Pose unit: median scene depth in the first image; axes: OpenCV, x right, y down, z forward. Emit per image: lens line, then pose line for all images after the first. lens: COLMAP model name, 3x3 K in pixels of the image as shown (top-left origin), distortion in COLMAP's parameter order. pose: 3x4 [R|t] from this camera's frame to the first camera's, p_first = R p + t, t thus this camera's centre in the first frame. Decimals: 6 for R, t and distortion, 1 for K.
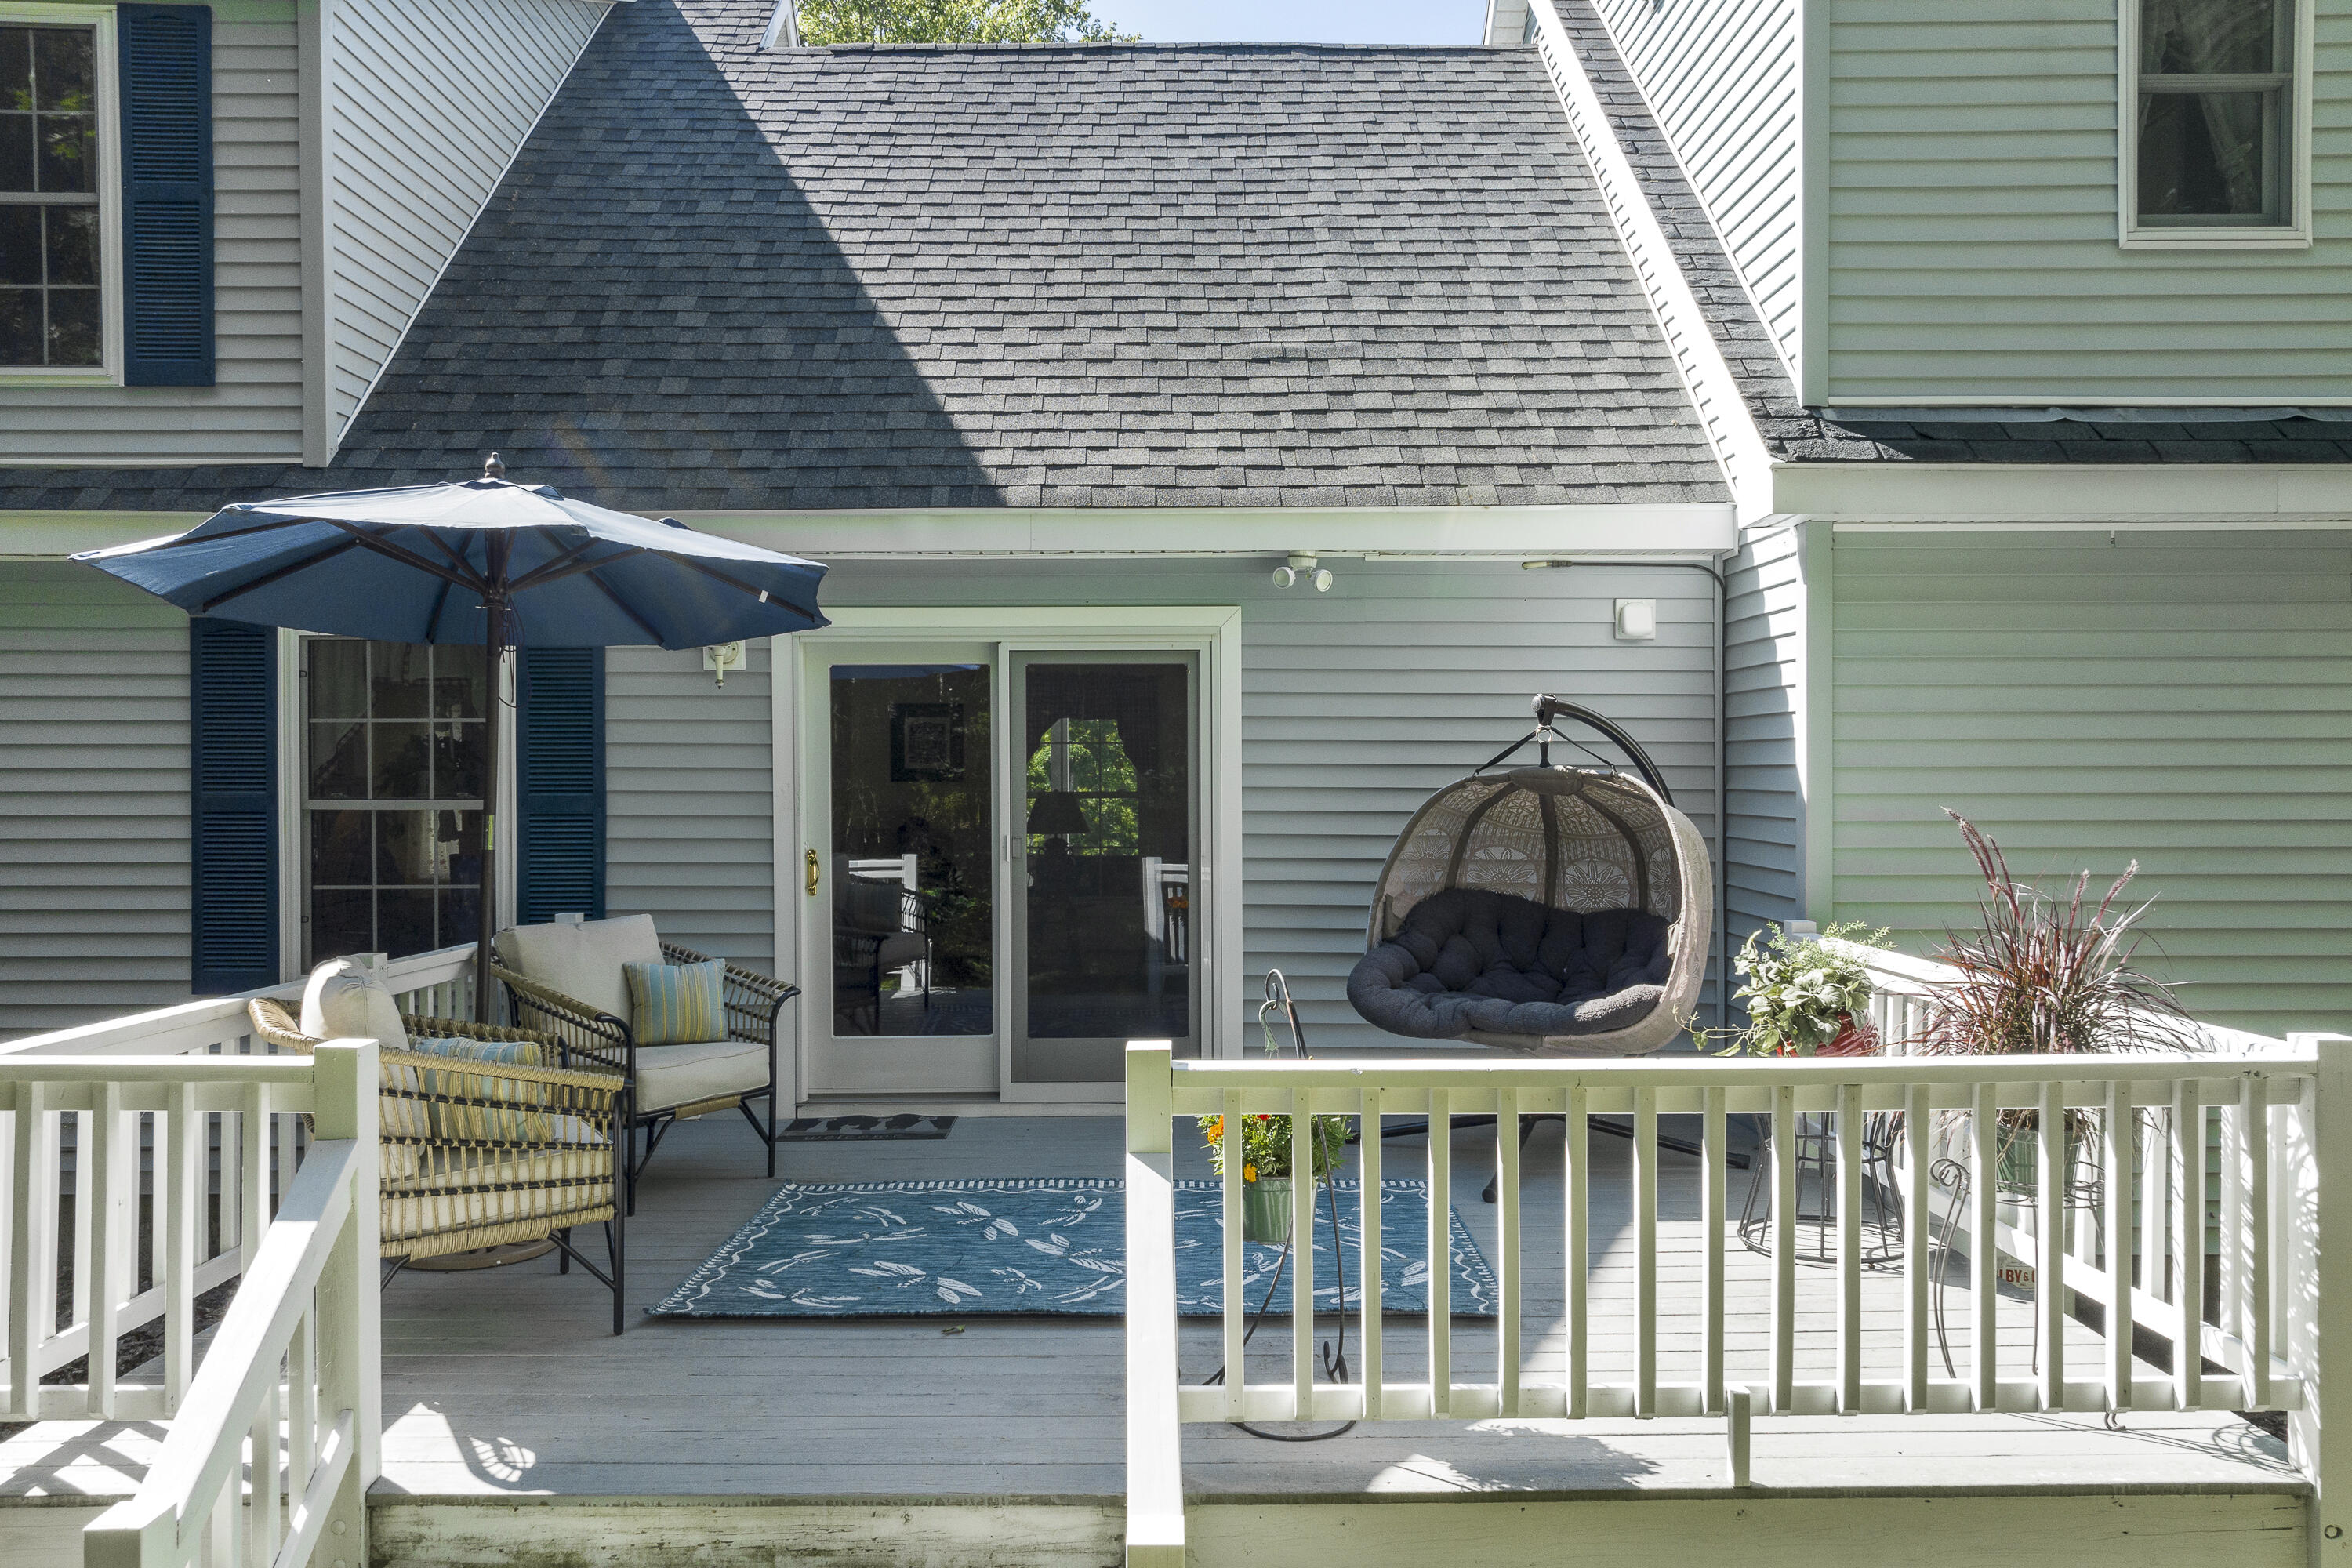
lens RADIAL K [[1640.0, 0, 1176.0], [0, 1640.0, 784.0], [0, 0, 1]] dist [0.000358, -0.006895]
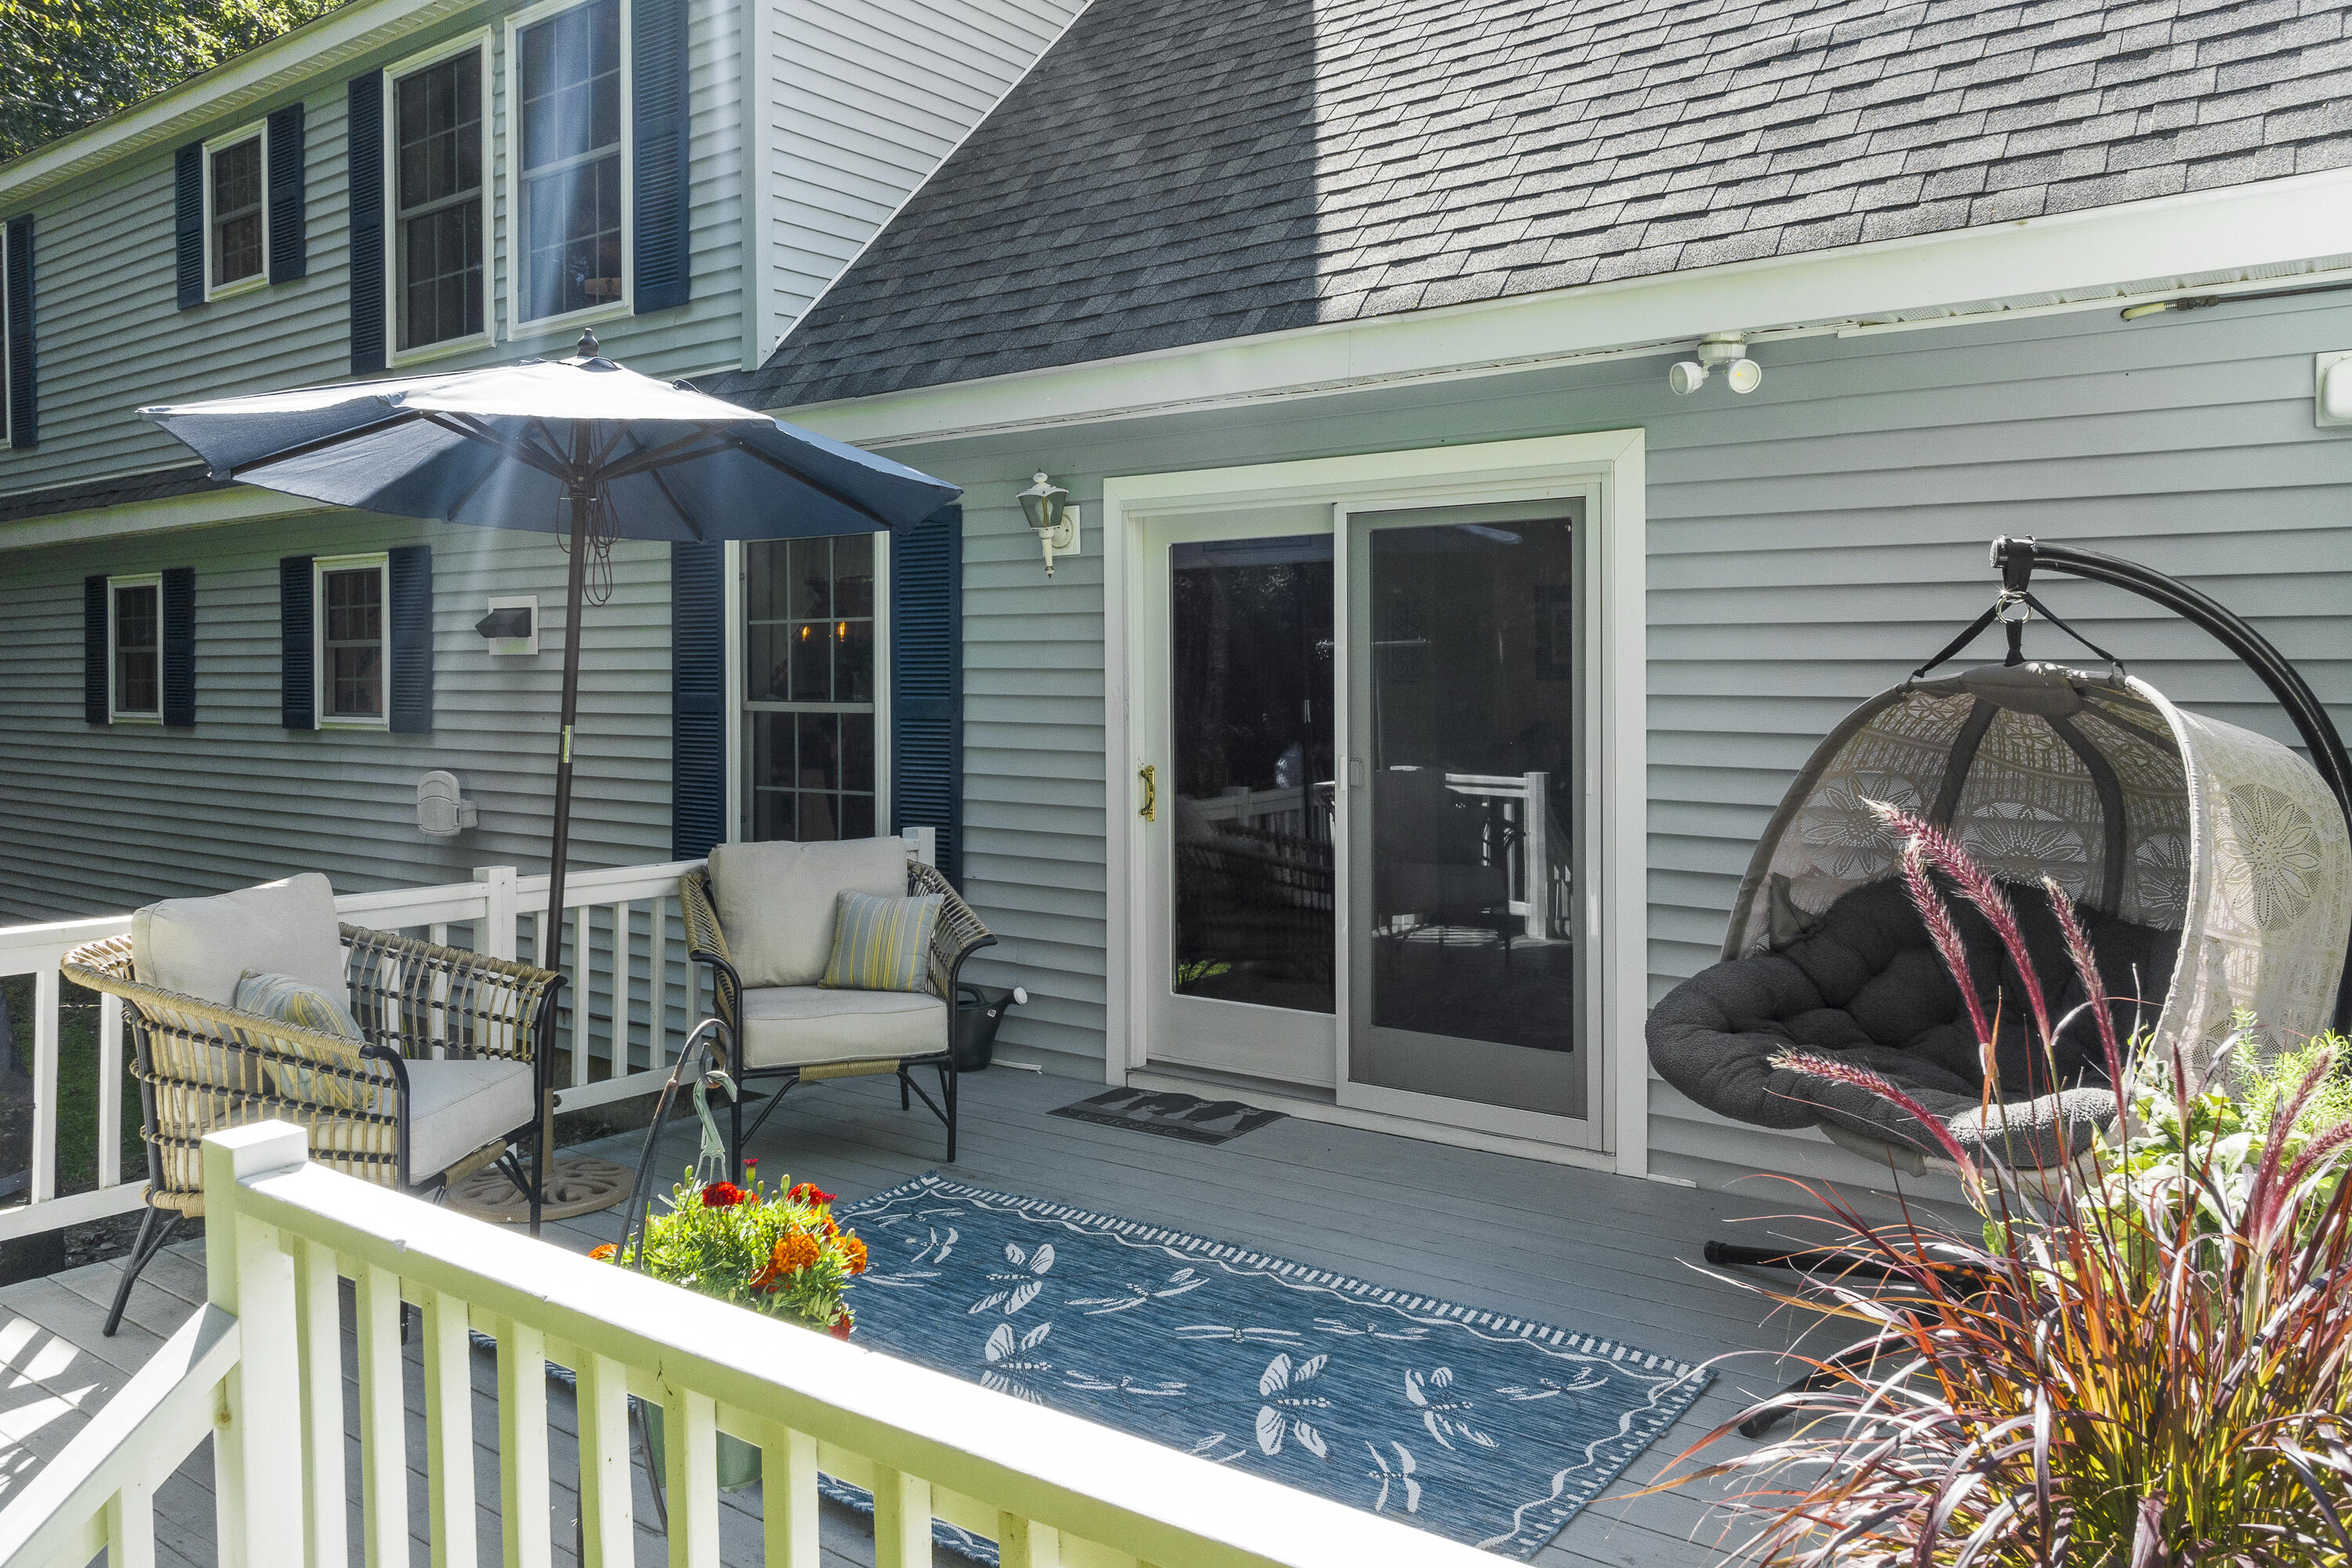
lens RADIAL K [[1666.3, 0, 1172.9], [0, 1666.3, 680.8], [0, 0, 1]] dist [-0.002558, -0.001059]
pose [[0.799487, 0.002080, -0.600680, 0.302201], [-0.000524, 0.999996, 0.002765, -0.006010], [0.600683, -0.001896, 0.799485, 0.337852]]
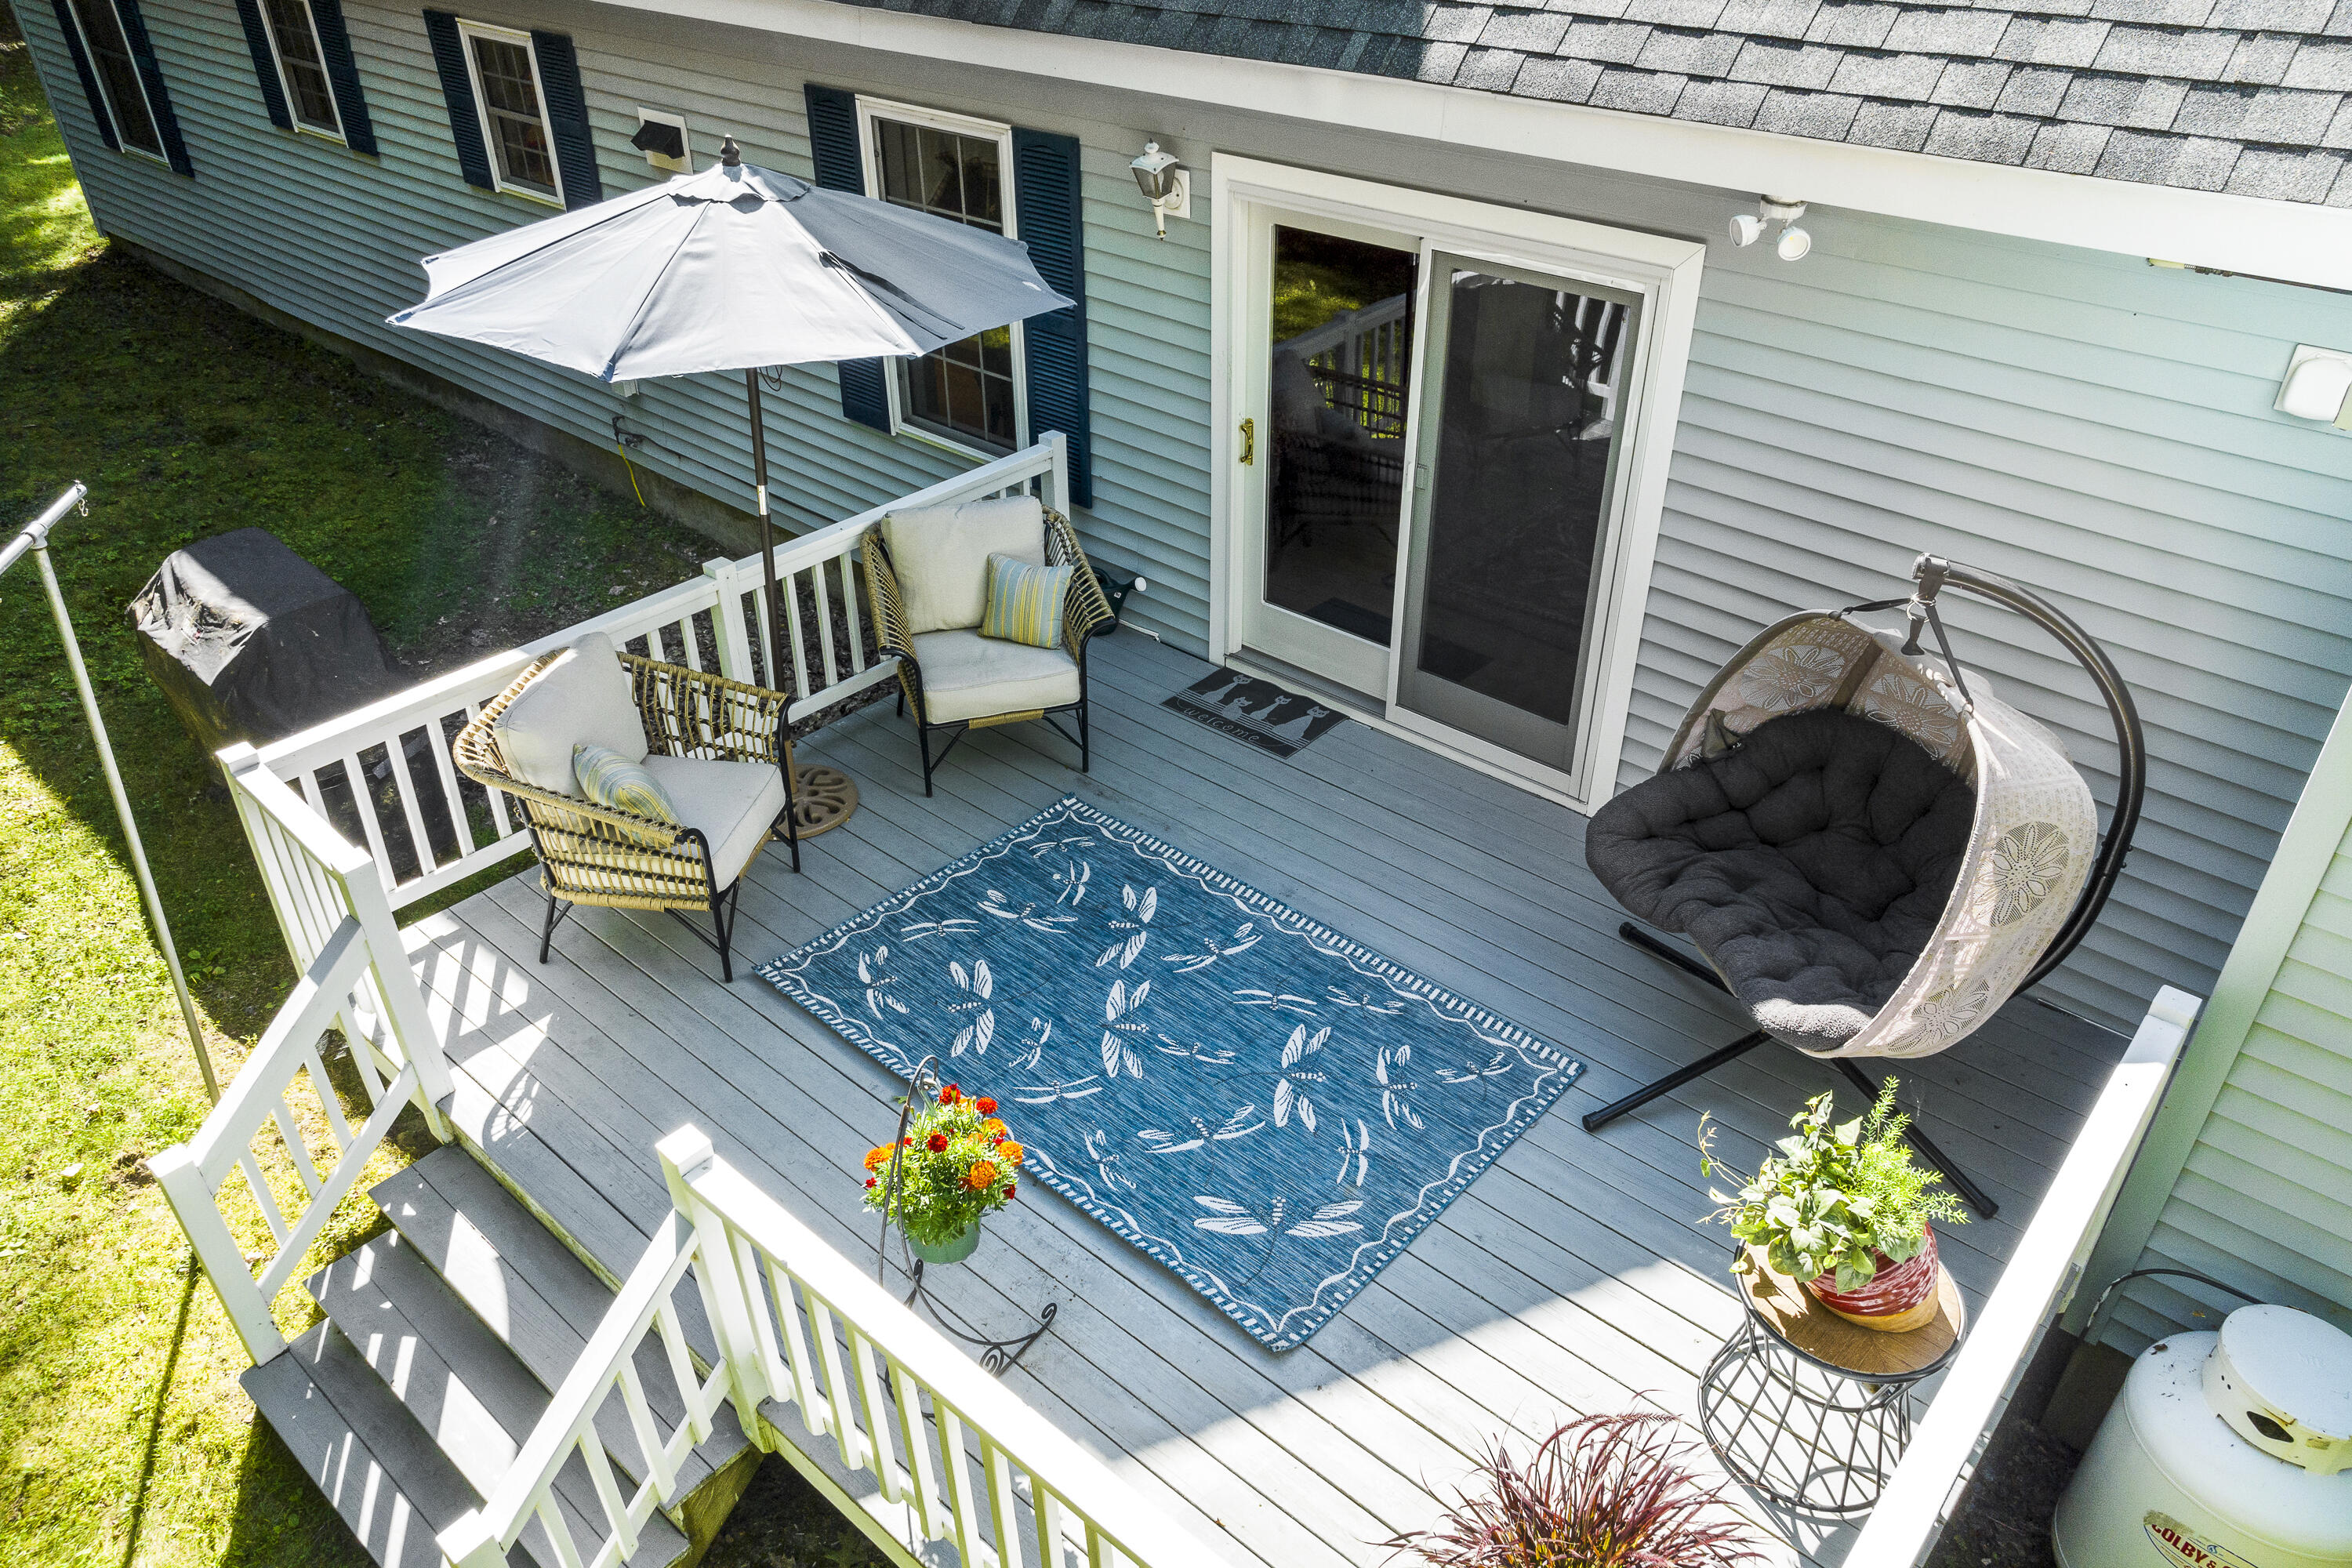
lens RADIAL K [[1623.9, 0, 1176.0], [0, 1623.9, 784.0], [0, 0, 1]] dist [-0.001499, 0.004616]
pose [[0.742628, 0.367499, -0.559865, 0.360282], [0.001880, 0.834840, 0.550489, -0.309215], [0.669702, -0.409861, 0.619285, 0.306717]]
